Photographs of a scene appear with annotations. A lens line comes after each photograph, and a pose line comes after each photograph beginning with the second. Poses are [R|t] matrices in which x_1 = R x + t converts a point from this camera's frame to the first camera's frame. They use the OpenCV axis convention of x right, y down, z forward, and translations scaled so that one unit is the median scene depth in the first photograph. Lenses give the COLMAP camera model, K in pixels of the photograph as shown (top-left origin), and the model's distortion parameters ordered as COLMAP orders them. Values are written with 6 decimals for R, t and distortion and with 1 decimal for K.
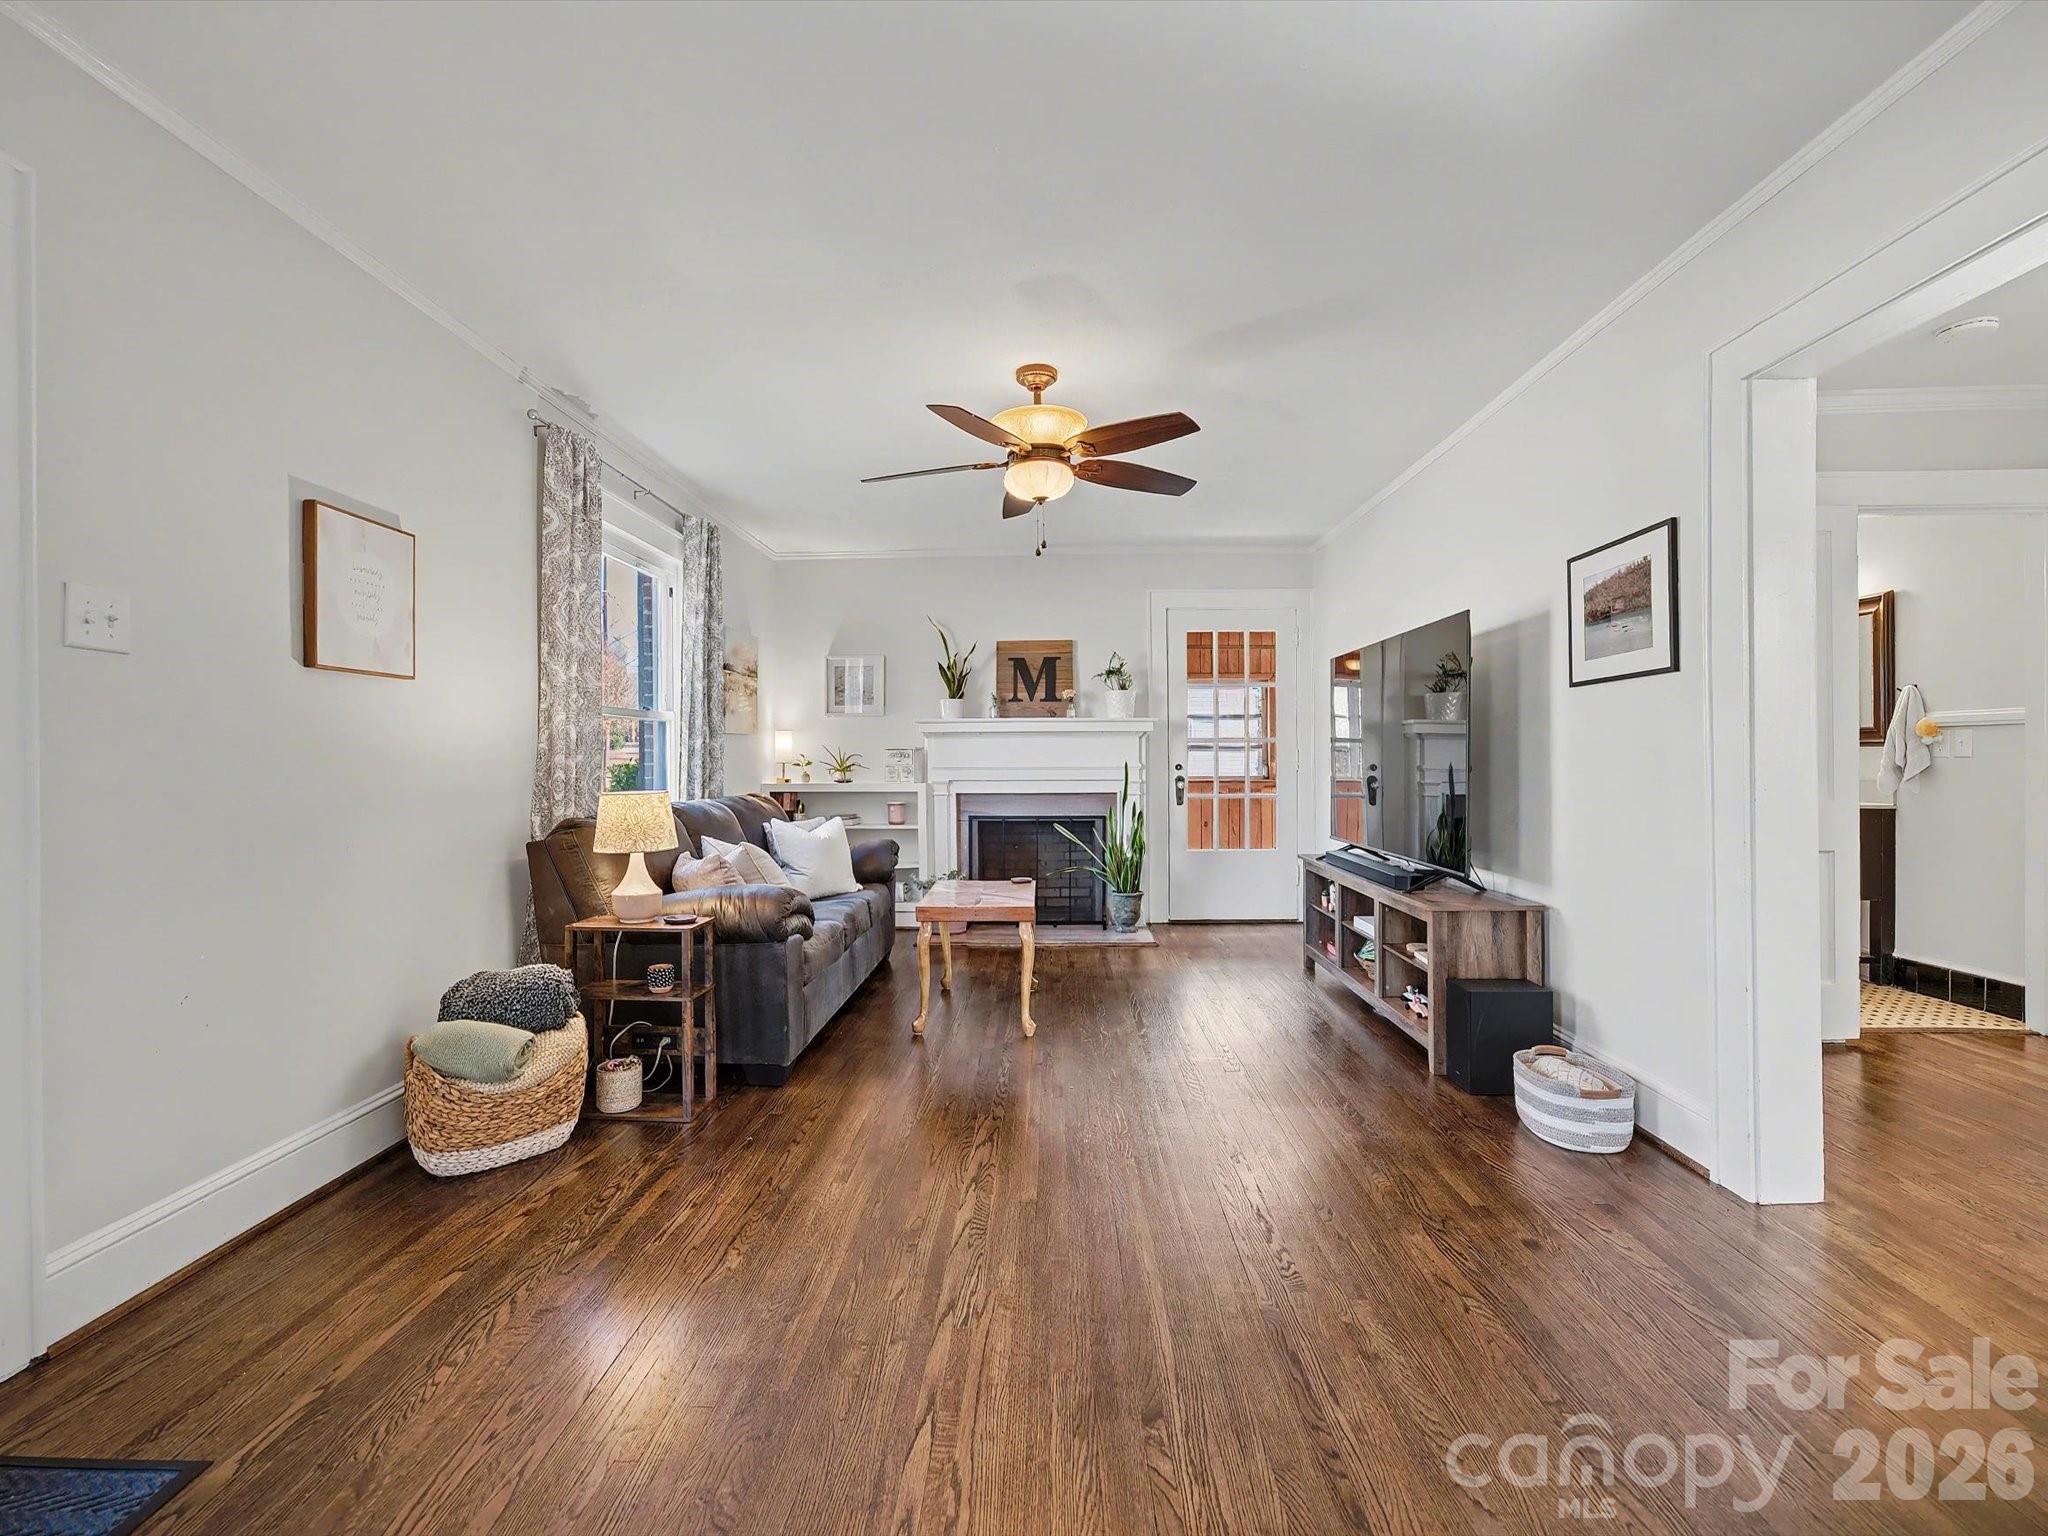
lens RADIAL K [[938.0, 0, 1019.0], [0, 938.0, 762.8], [0, 0, 1]] dist [-0.001820, 0.000359]
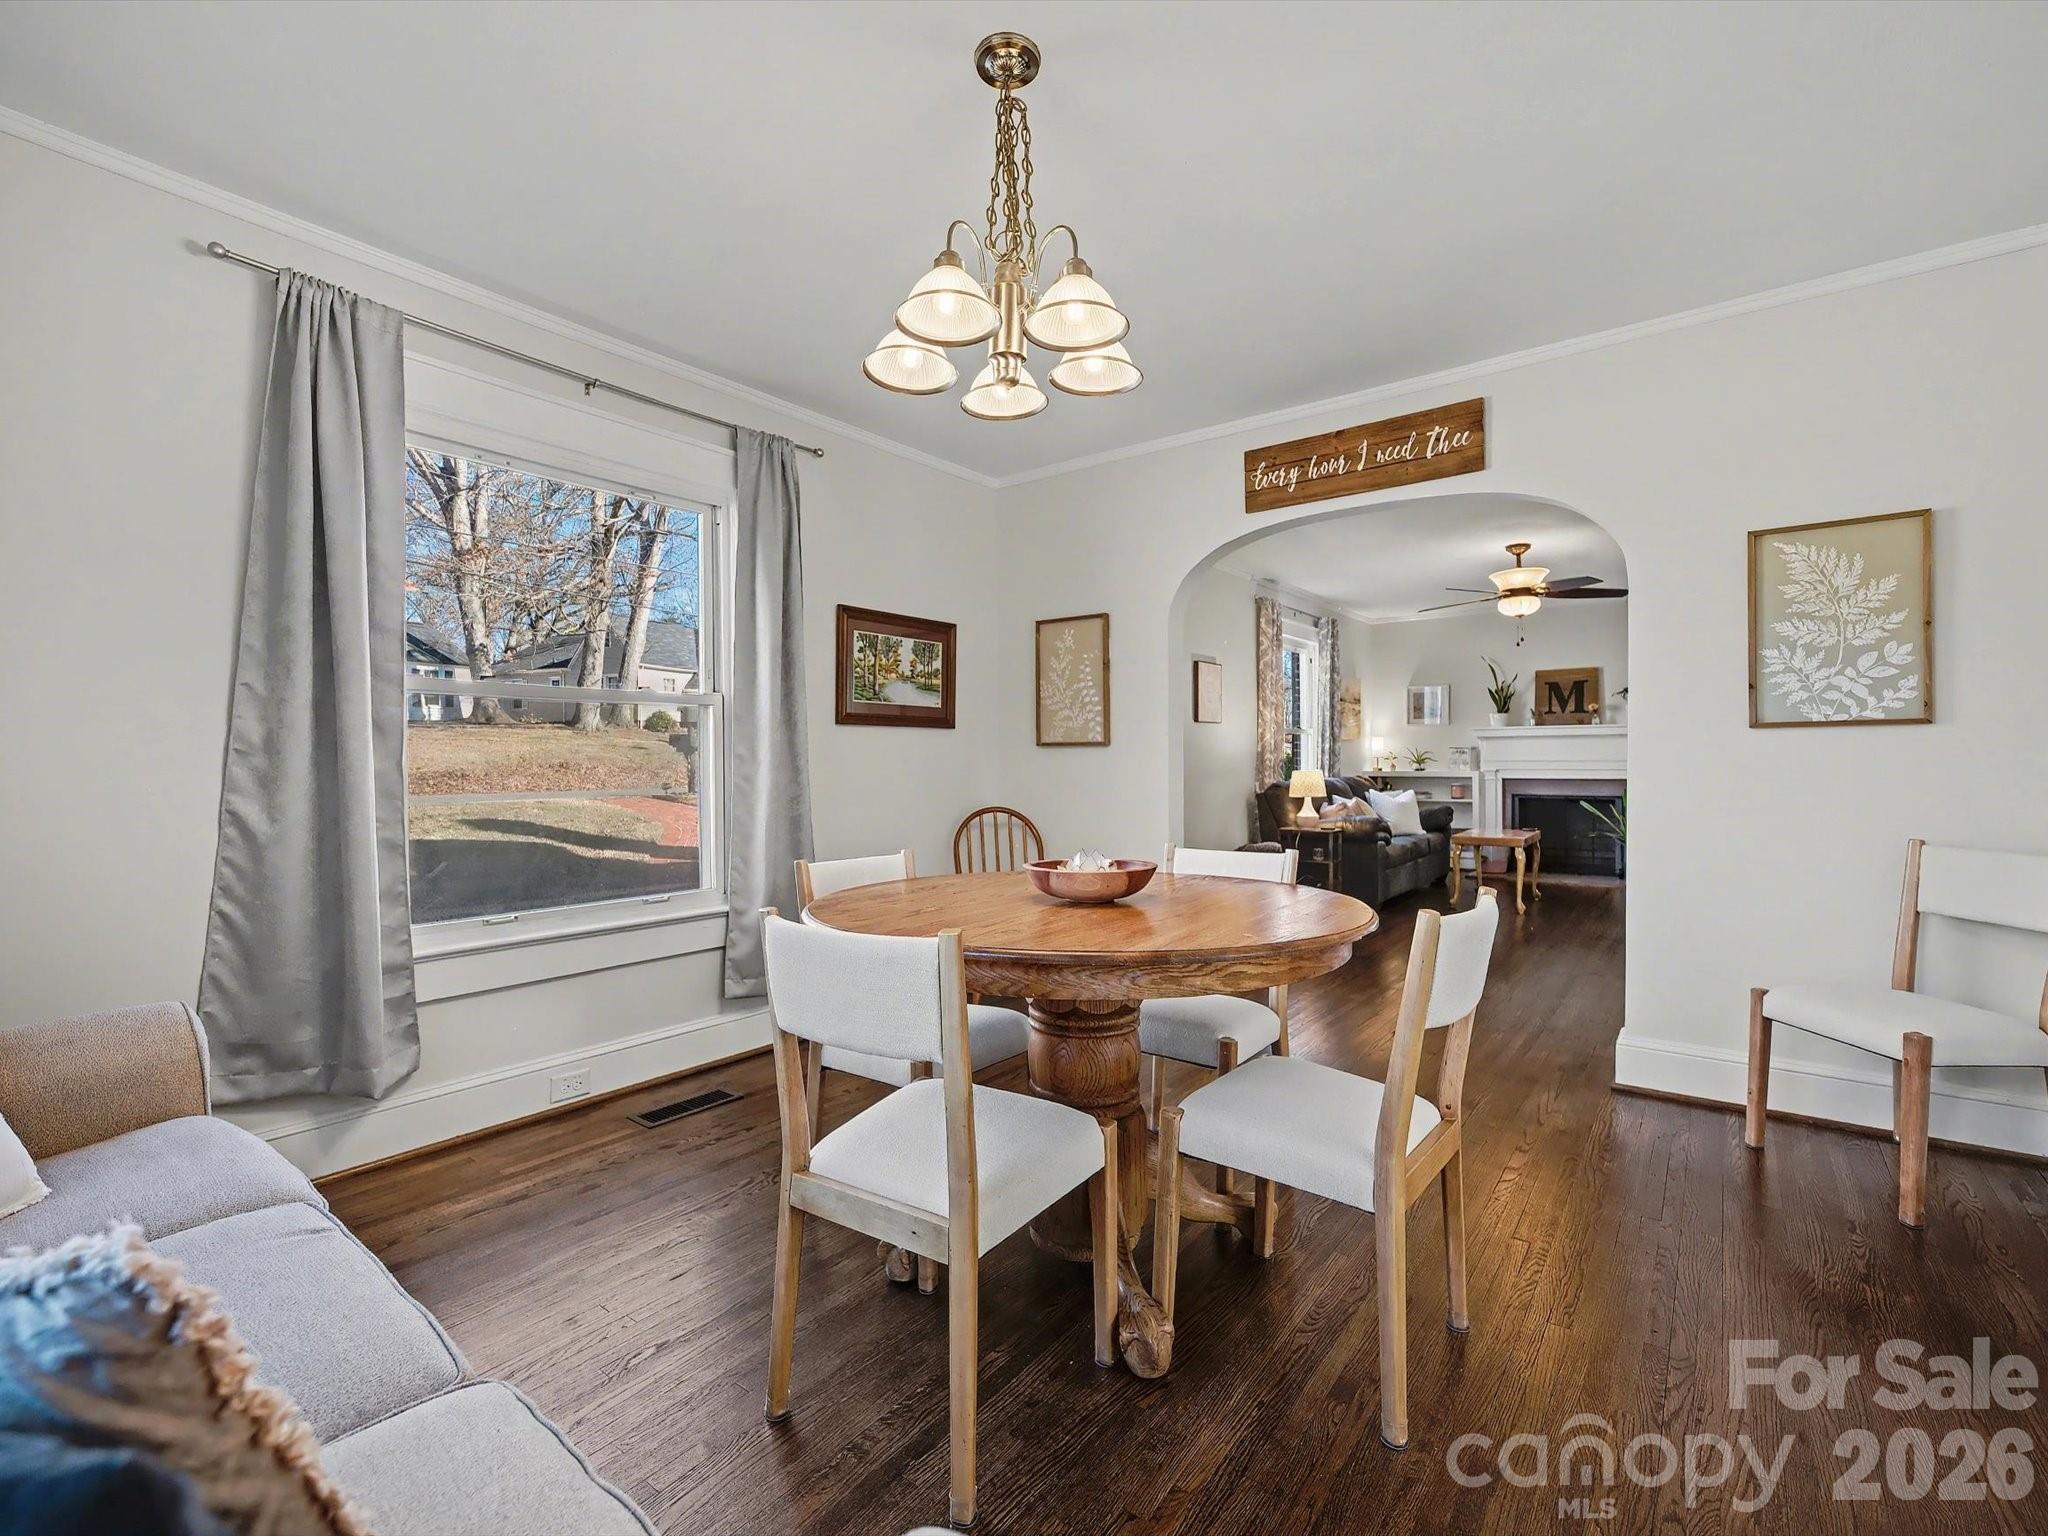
lens RADIAL K [[938.0, 0, 1019.0], [0, 938.0, 762.8], [0, 0, 1]] dist [-0.001820, 0.000359]
pose [[0.816764, 0.003007, -0.576964, 0.196478], [0.000160, 0.999985, 0.005439, 0.000626], [0.576972, -0.004535, 0.816751, -0.751855]]
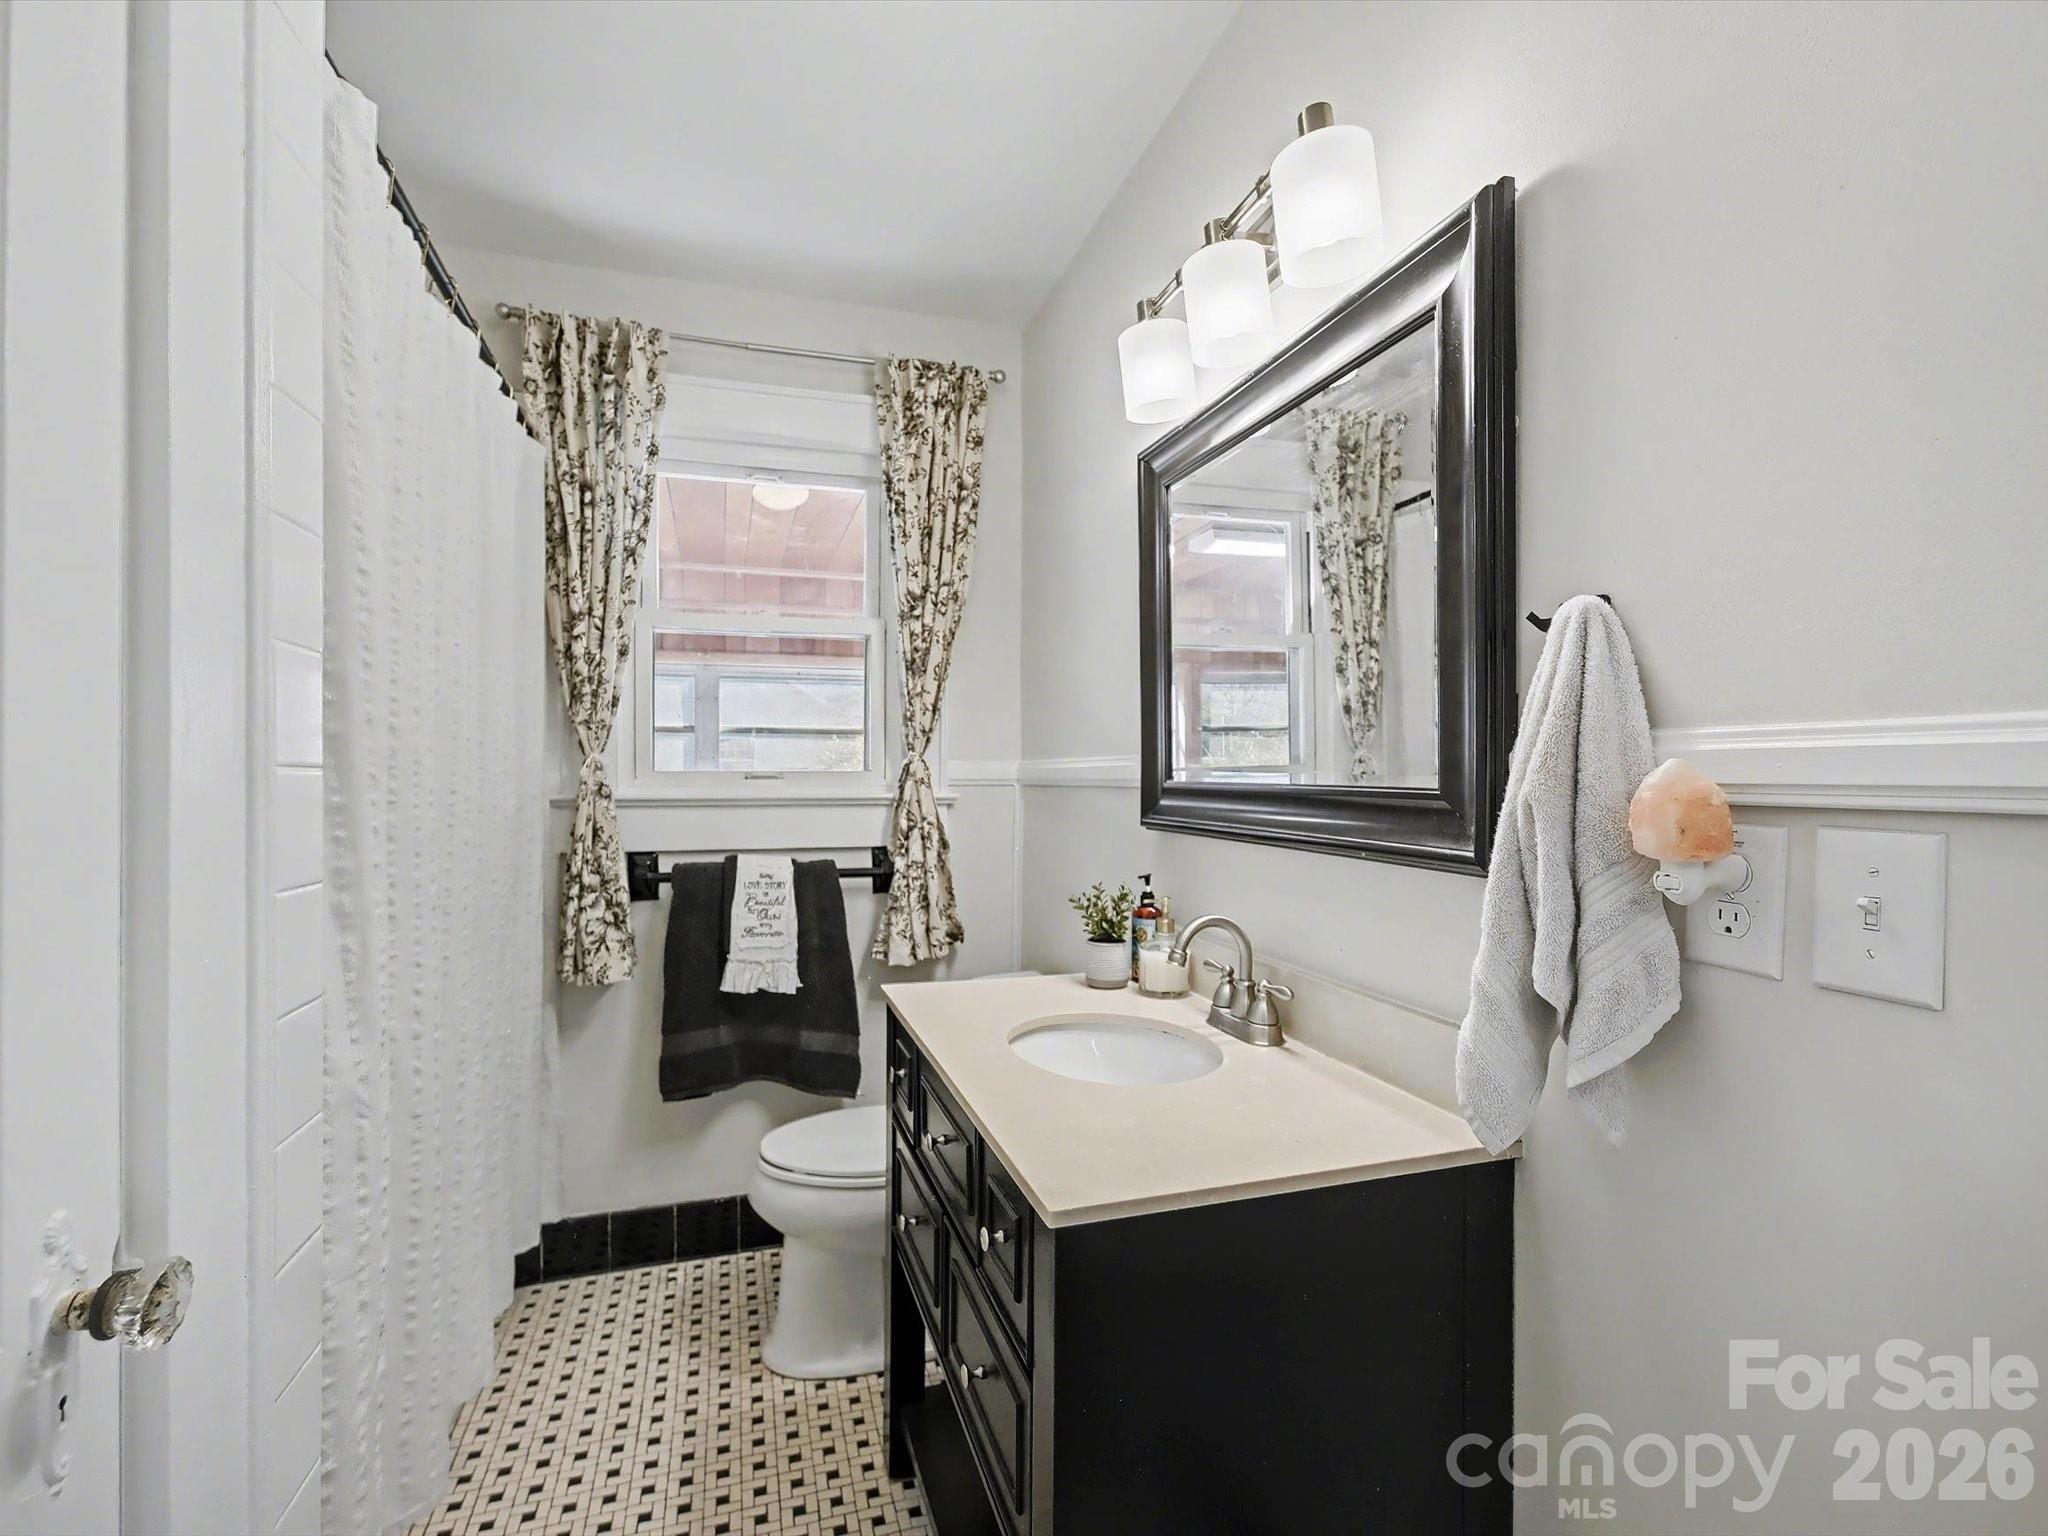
lens RADIAL K [[938.0, 0, 1019.0], [0, 938.0, 762.8], [0, 0, 1]] dist [-0.001820, 0.000359]
pose [[0.947462, 0.006985, 0.319791, 0.677133], [-0.003108, 0.999915, -0.012629, -0.038429], [-0.319852, 0.010972, 0.947404, 0.744524]]
